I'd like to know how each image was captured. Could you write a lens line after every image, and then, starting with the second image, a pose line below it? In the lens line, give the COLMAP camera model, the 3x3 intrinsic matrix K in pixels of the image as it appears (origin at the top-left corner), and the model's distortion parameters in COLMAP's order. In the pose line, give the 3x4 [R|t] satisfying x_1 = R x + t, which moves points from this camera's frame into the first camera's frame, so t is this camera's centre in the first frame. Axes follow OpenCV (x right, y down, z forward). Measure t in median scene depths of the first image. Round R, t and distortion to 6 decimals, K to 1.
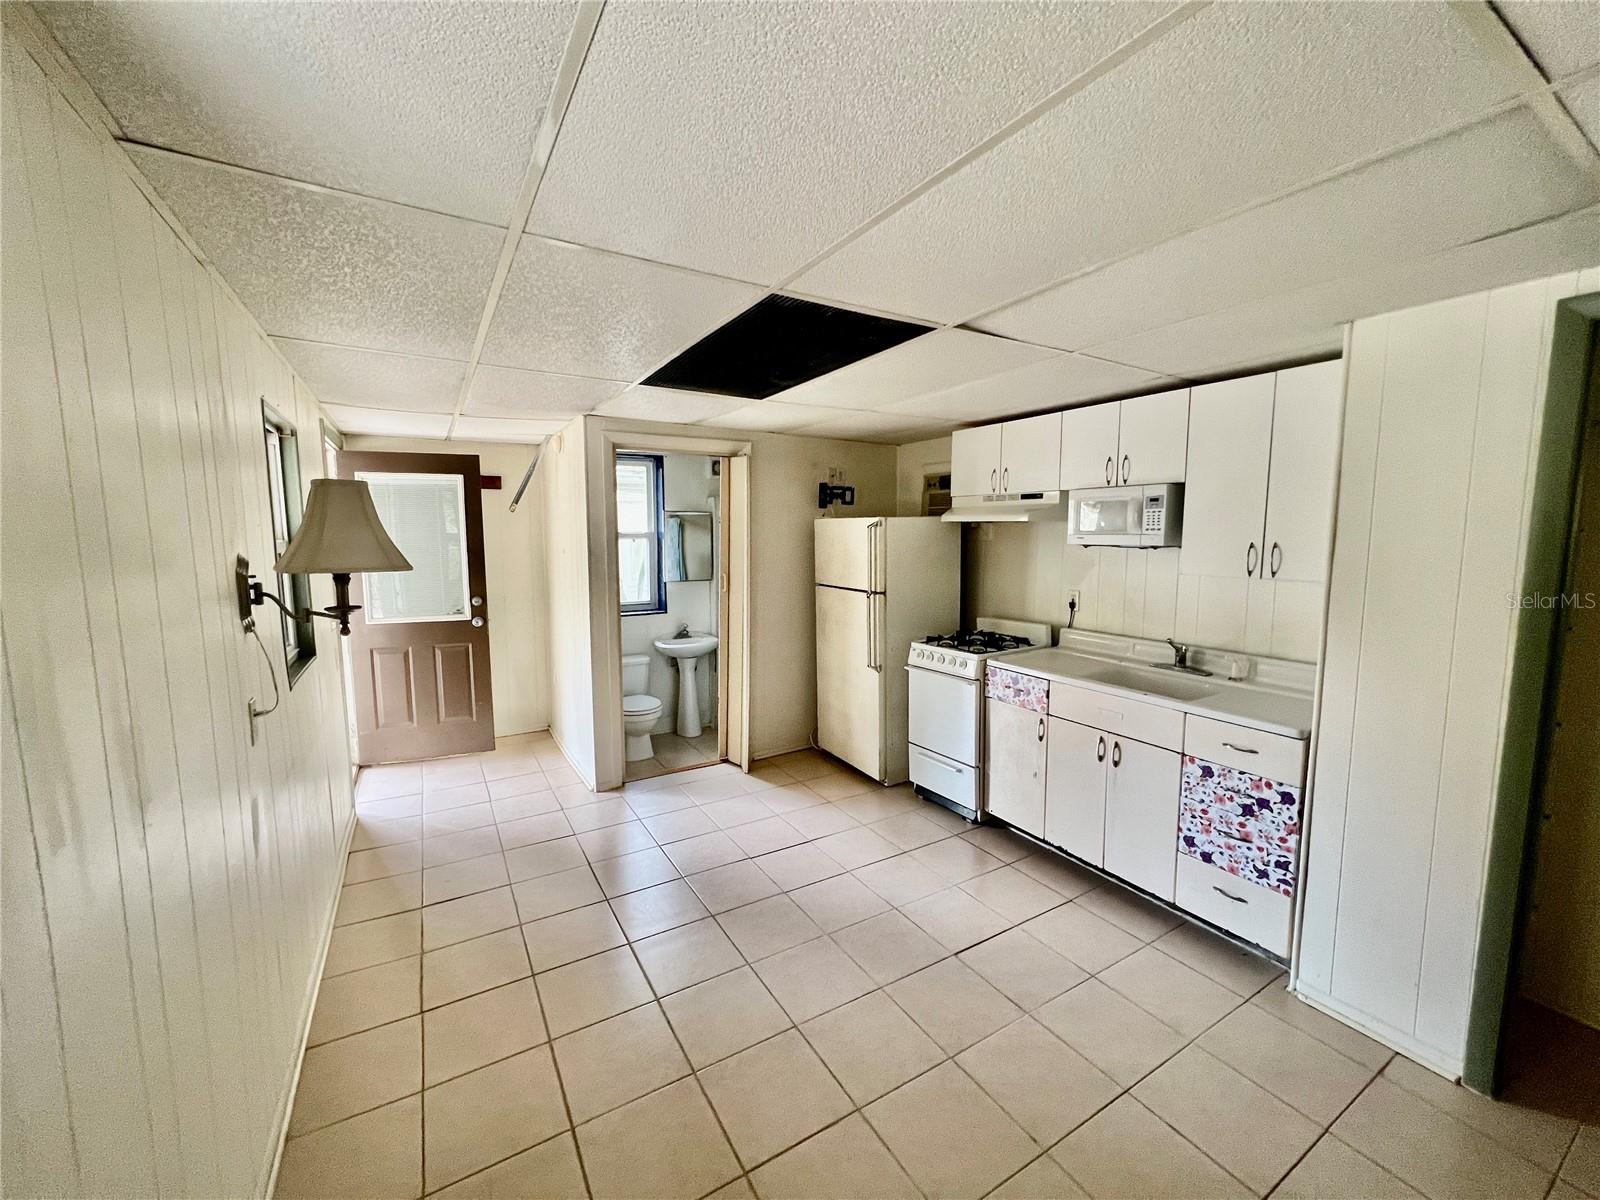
lens RADIAL K [[641.5, 0, 799.7], [0, 641.5, 598.7], [0, 0, 1]] dist [-0.000452, -0.000060]
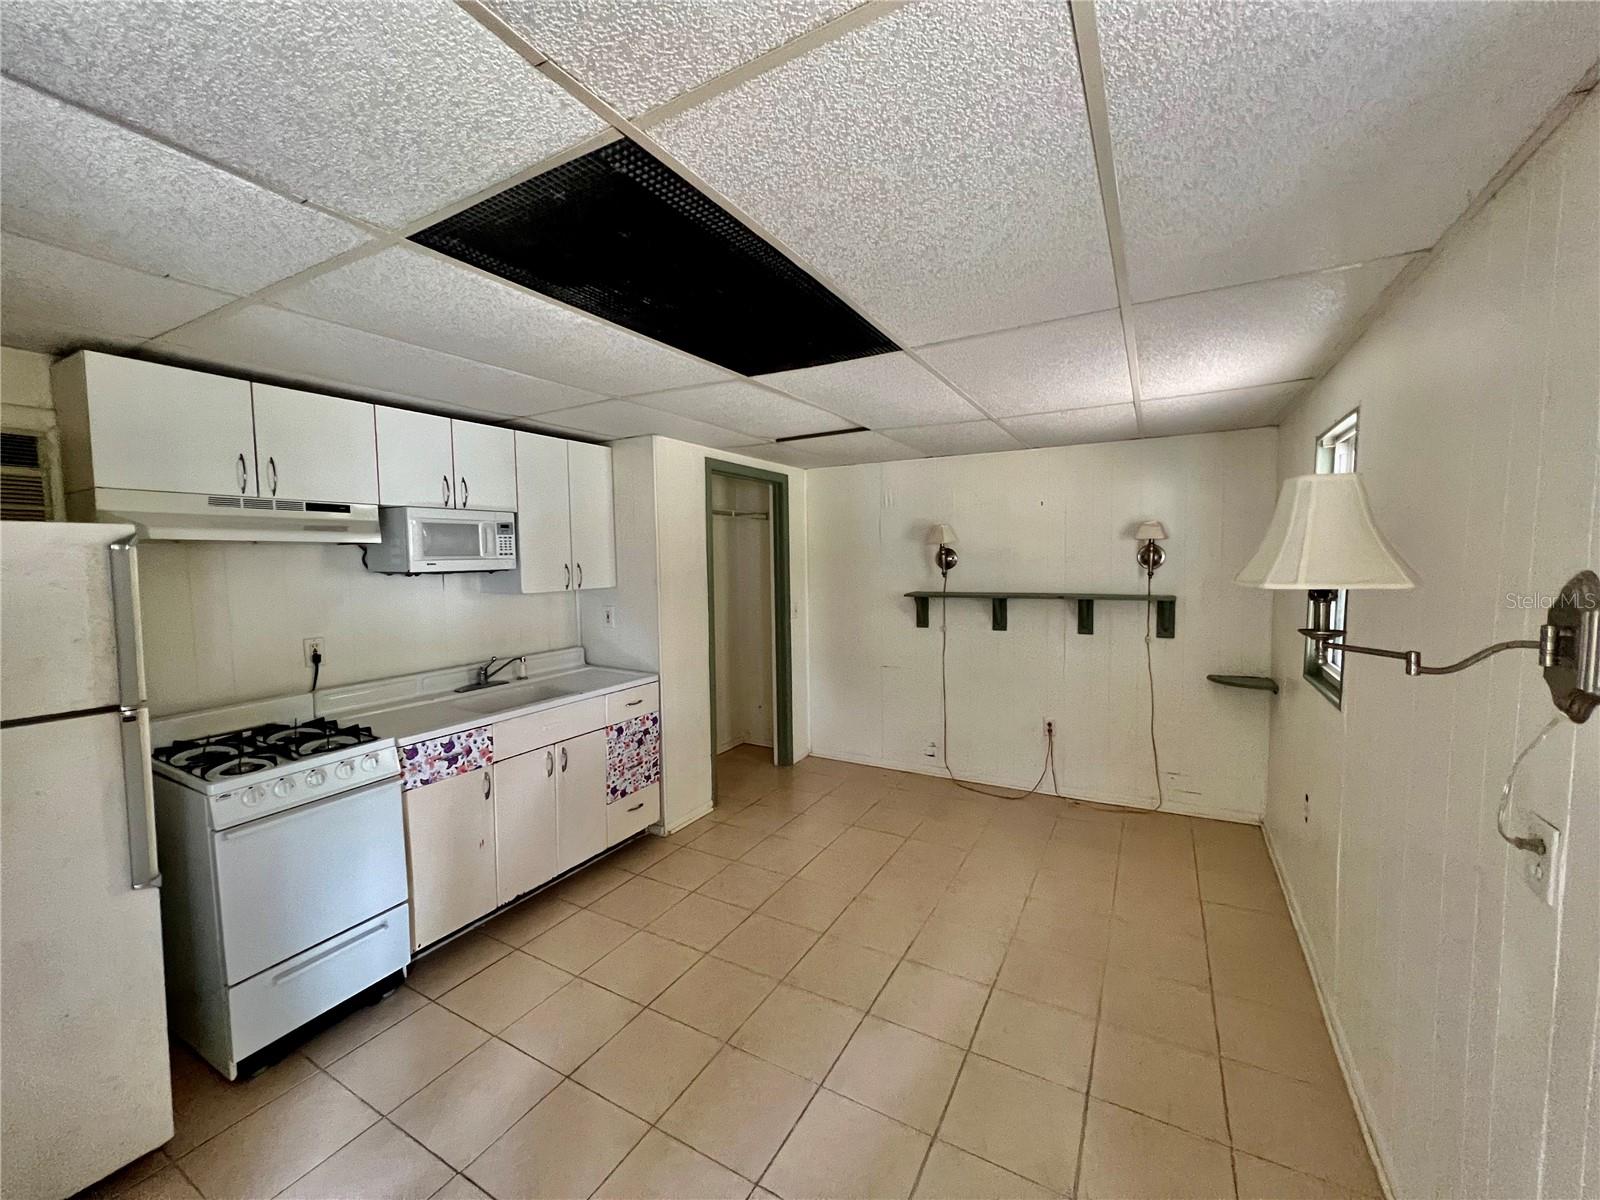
lens RADIAL K [[641.5, 0, 797.4], [0, 641.5, 599.1], [0, 0, 1]] dist [-0.000452, -0.000060]
pose [[-0.495285, -0.054733, 0.867005, -0.700894], [0.102632, 0.987338, 0.120959, -0.129447], [-0.862647, 0.148891, -0.483396, 1.268470]]
